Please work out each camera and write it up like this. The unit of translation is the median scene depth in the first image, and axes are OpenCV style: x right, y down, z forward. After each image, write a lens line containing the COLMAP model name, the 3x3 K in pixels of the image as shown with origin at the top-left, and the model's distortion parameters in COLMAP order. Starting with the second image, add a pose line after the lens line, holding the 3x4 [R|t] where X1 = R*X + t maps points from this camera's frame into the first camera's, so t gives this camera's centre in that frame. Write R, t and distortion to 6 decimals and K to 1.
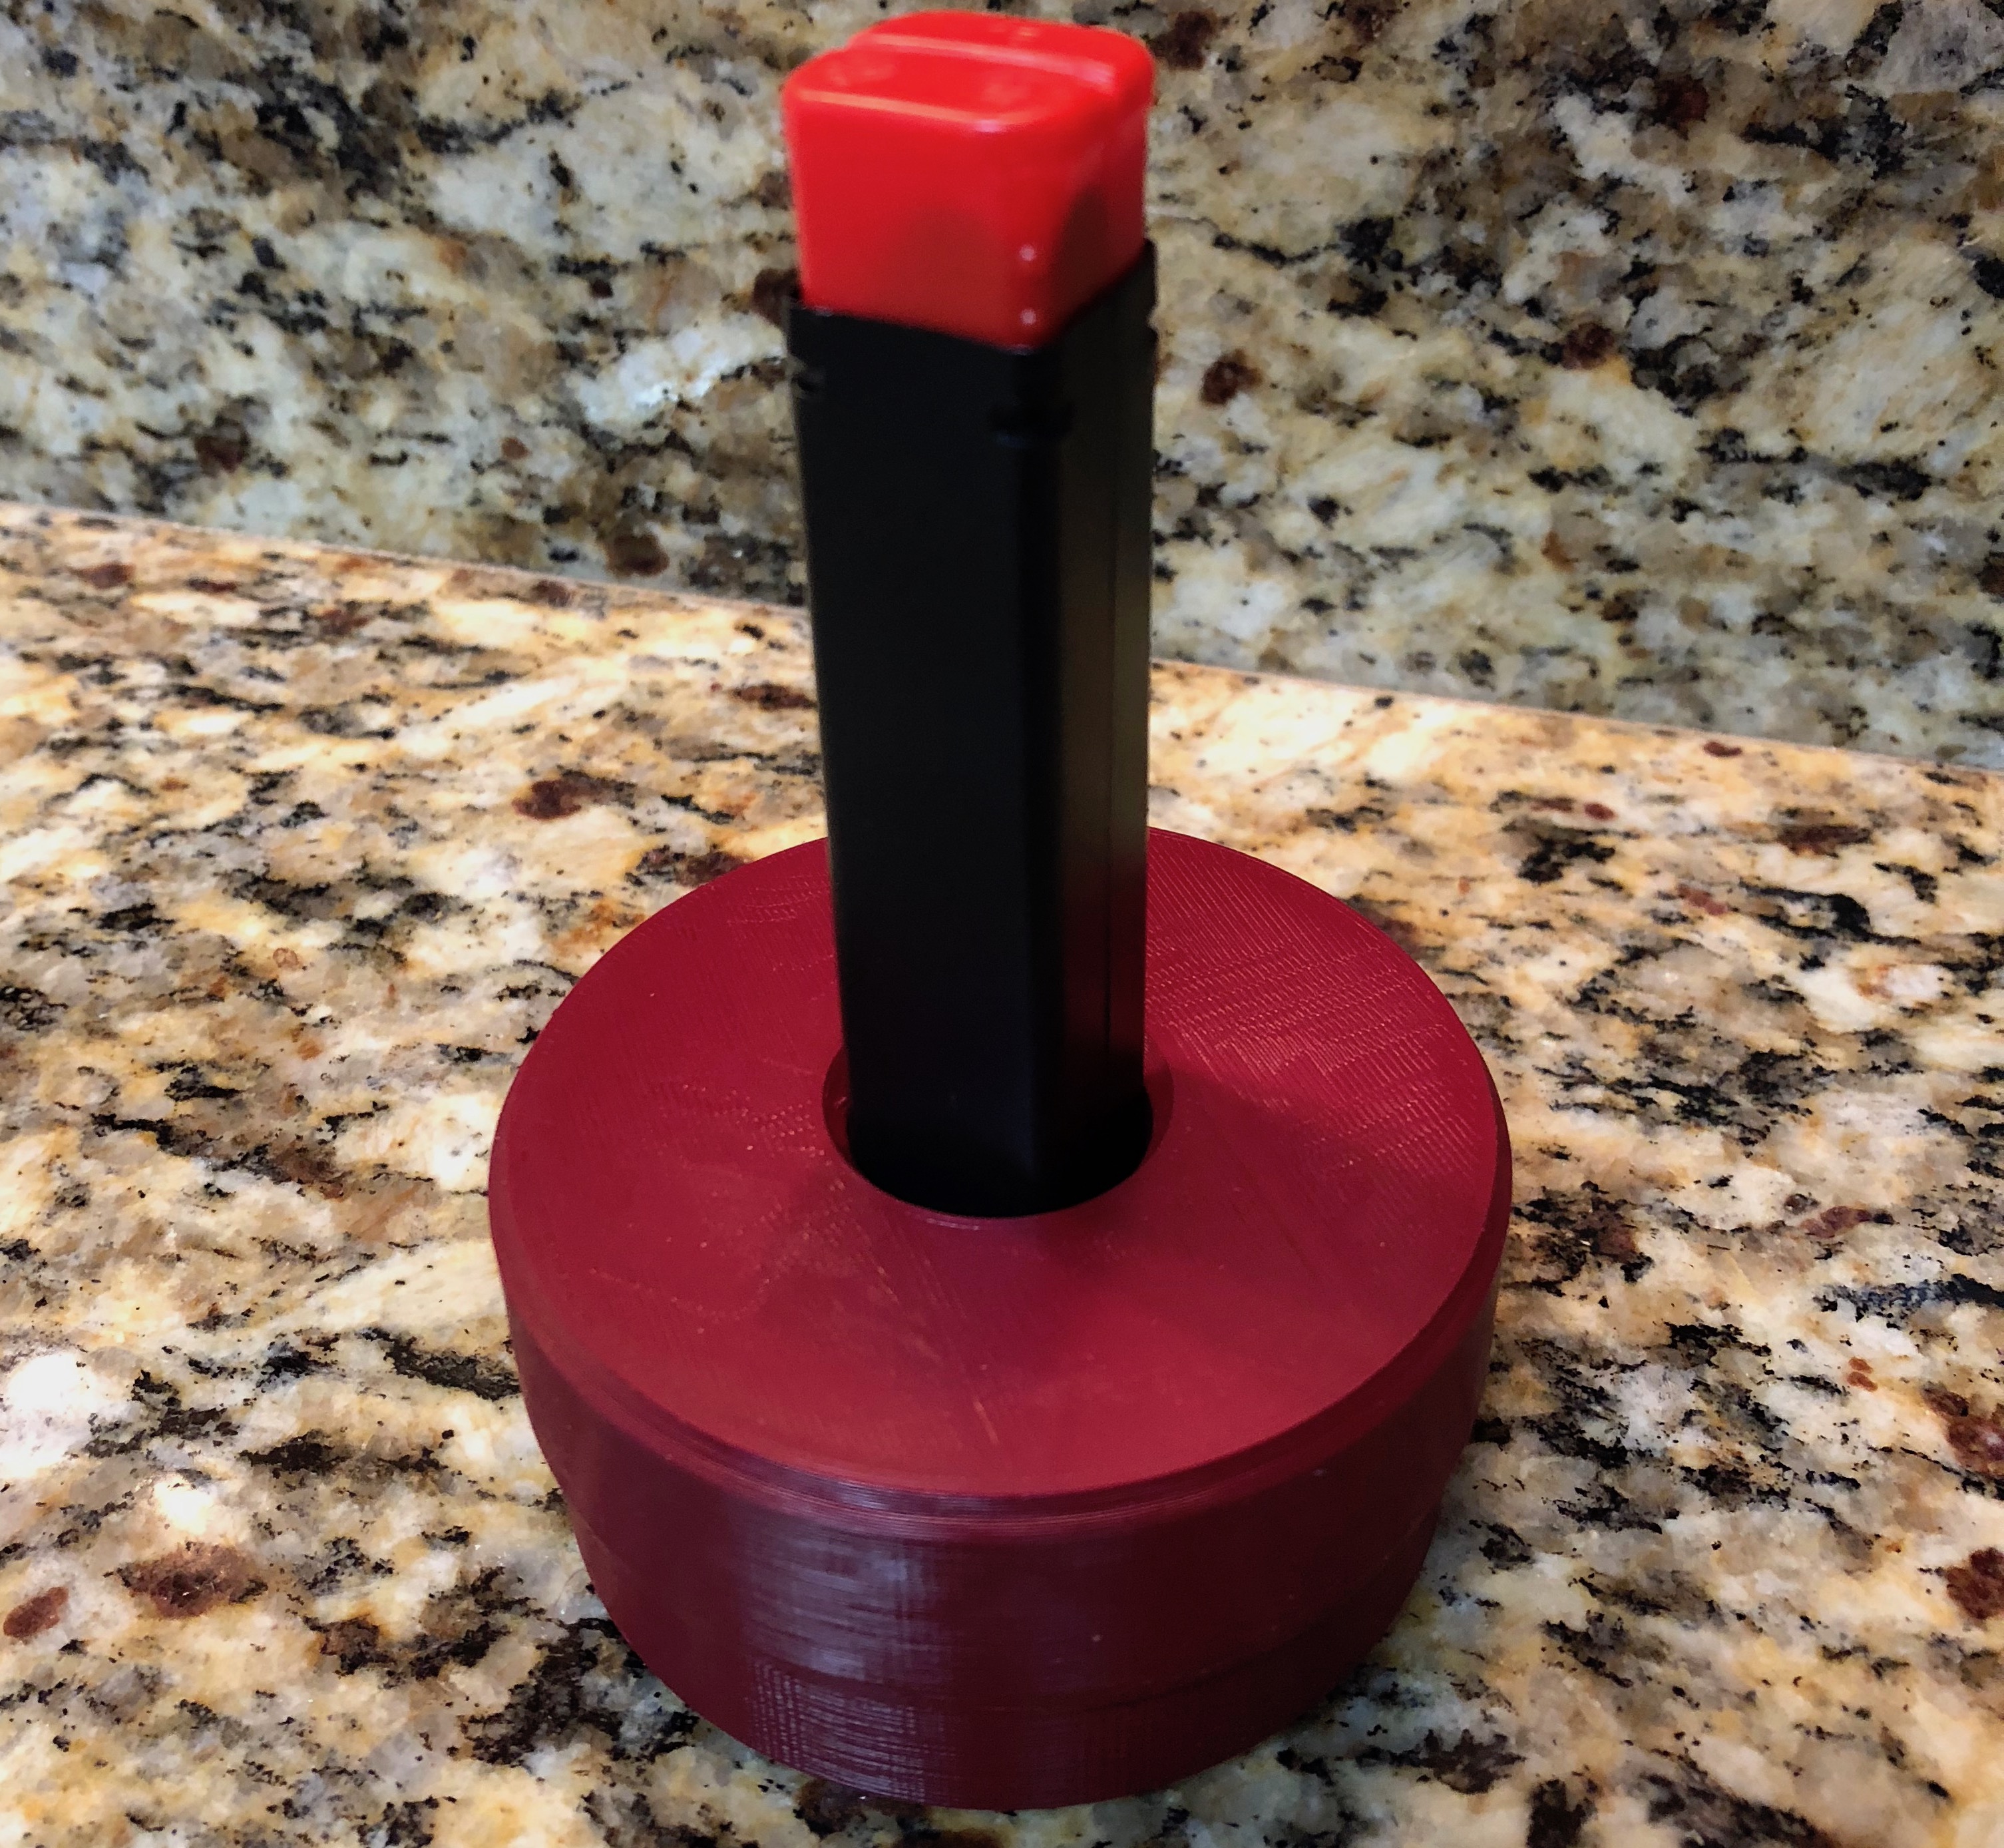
lens RADIAL K [[2379.8, 0, 989.9], [0, 2379.8, 836.8], [0, 0, 1]] dist [0.005482, -0.026695]
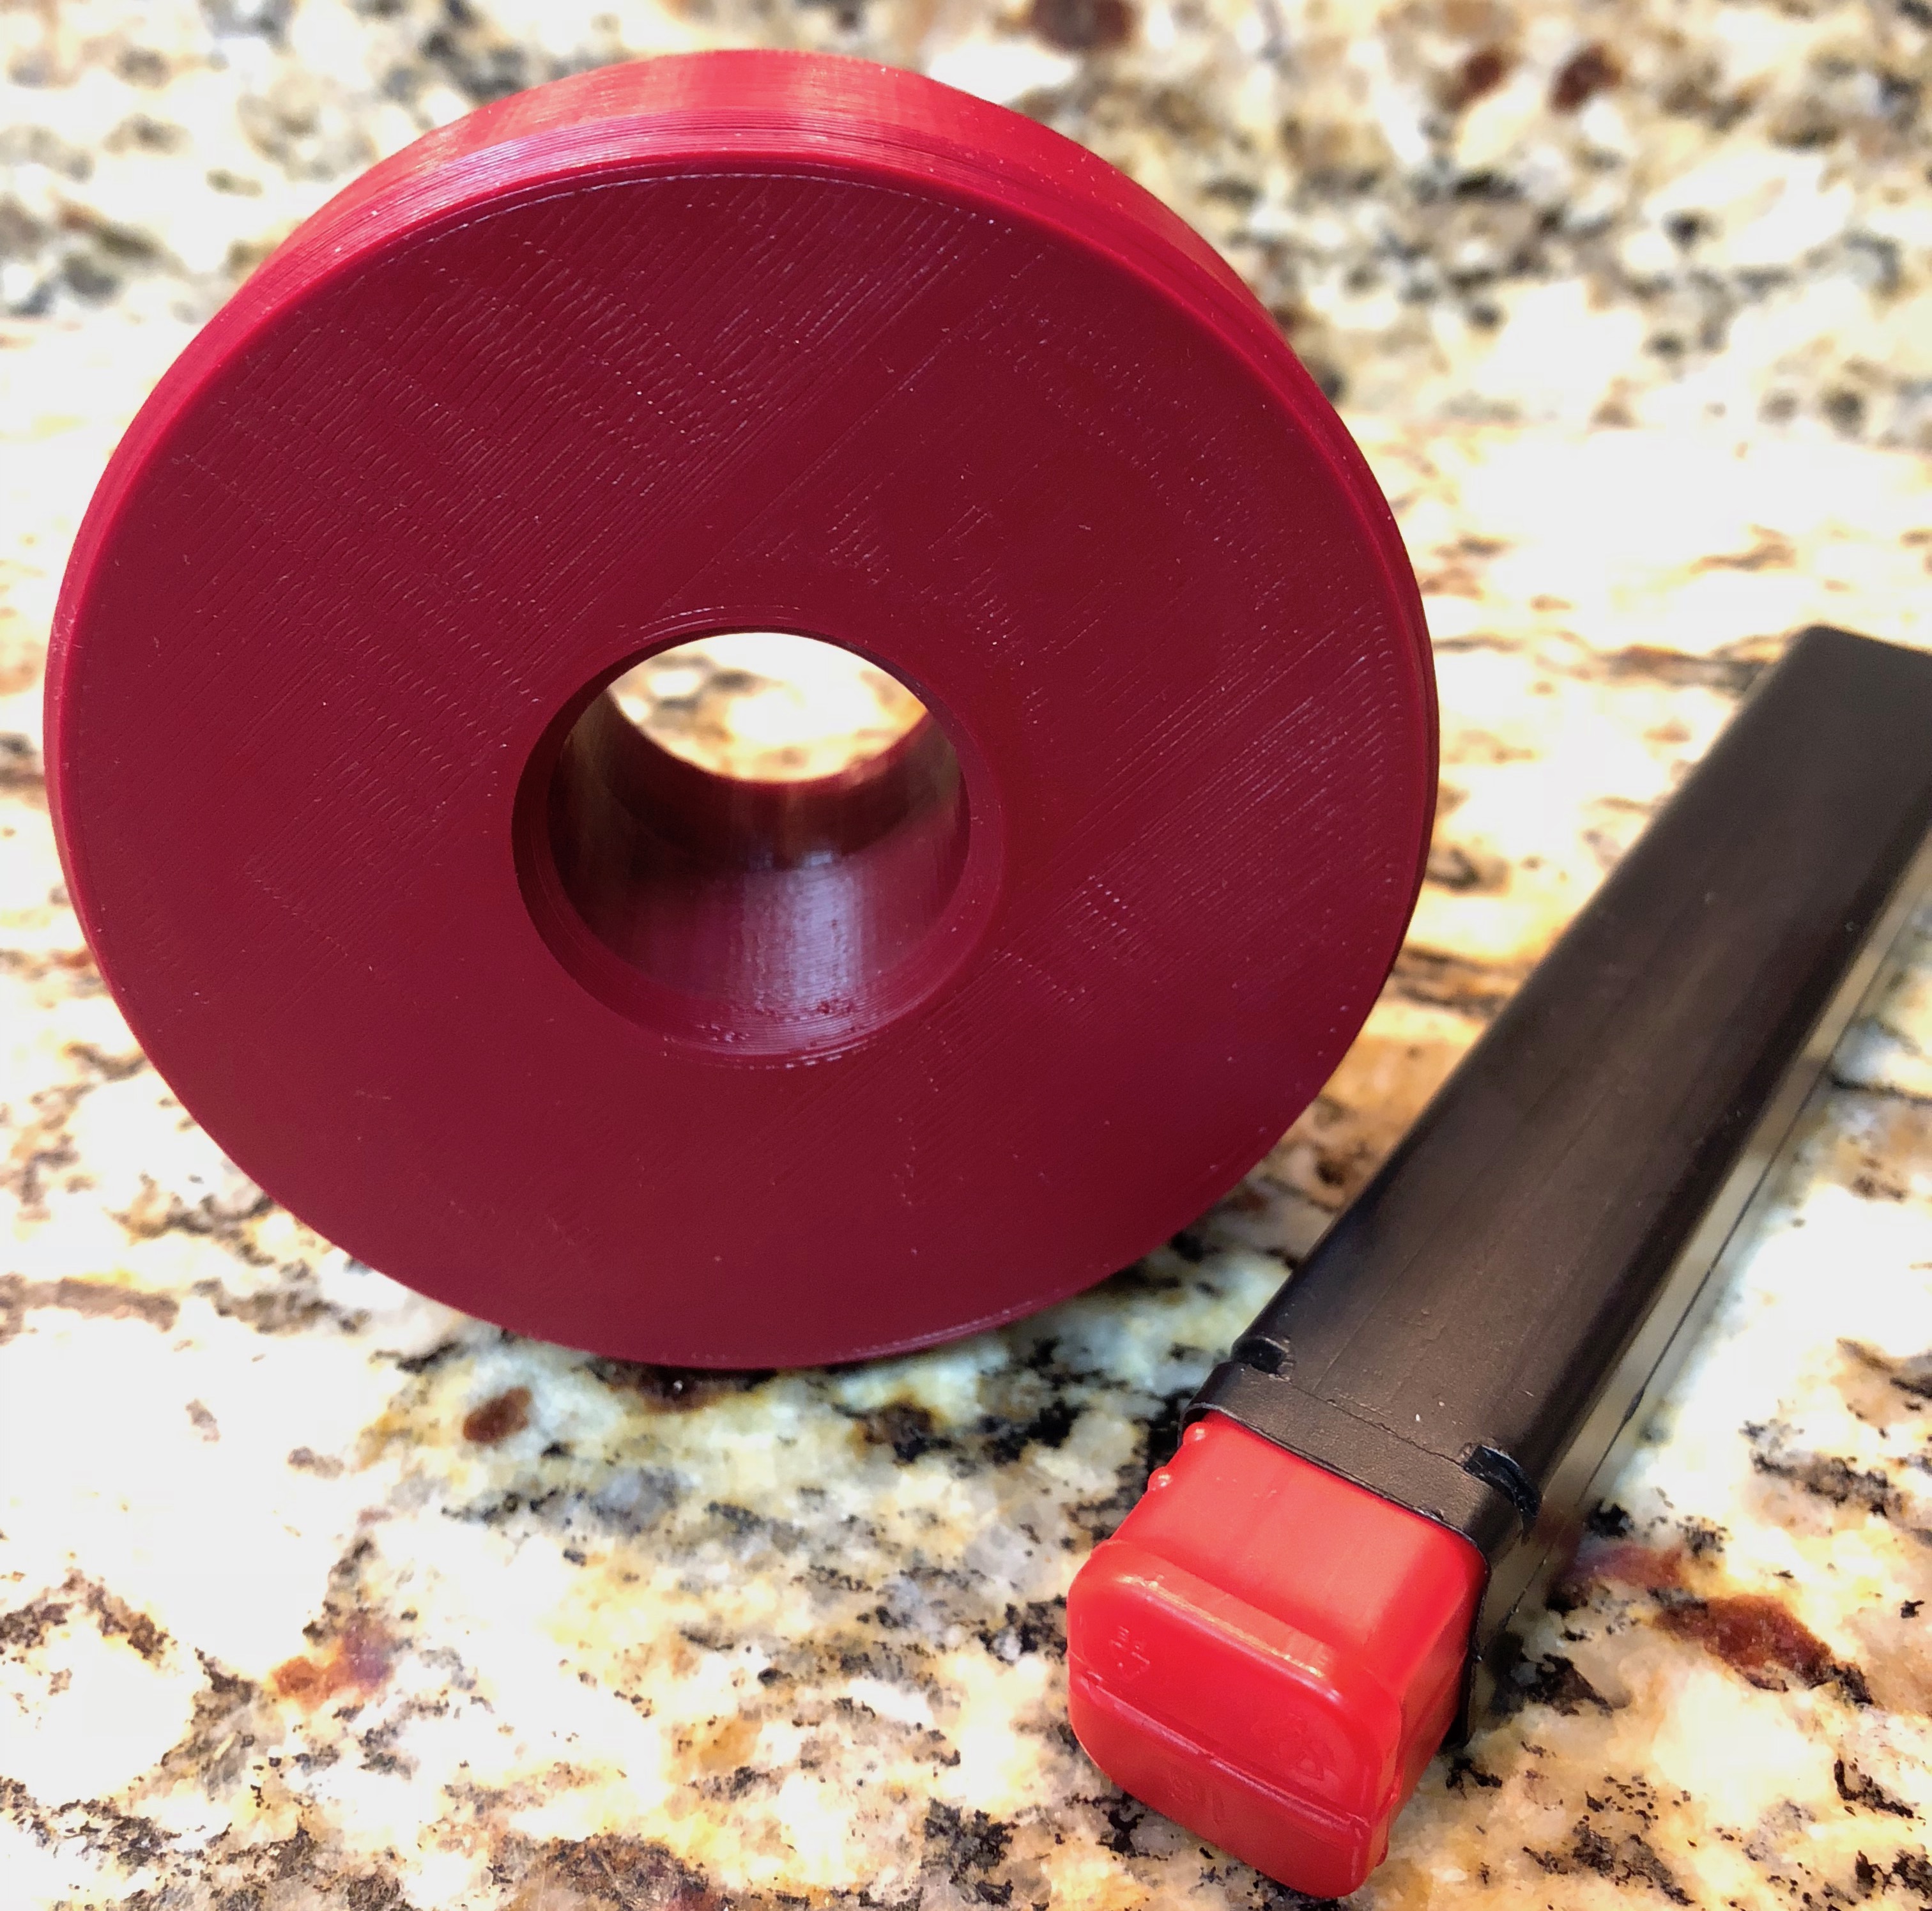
lens RADIAL K [[2324.9, 0, 914.7], [0, 2324.9, 884.2], [0, 0, 1]] dist [-0.023421, 0.033012]
pose [[0.998792, -0.036617, 0.032757, -0.215898], [0.036915, 0.999282, -0.008545, 0.122147], [-0.032421, 0.009744, 0.999427, 0.158987]]
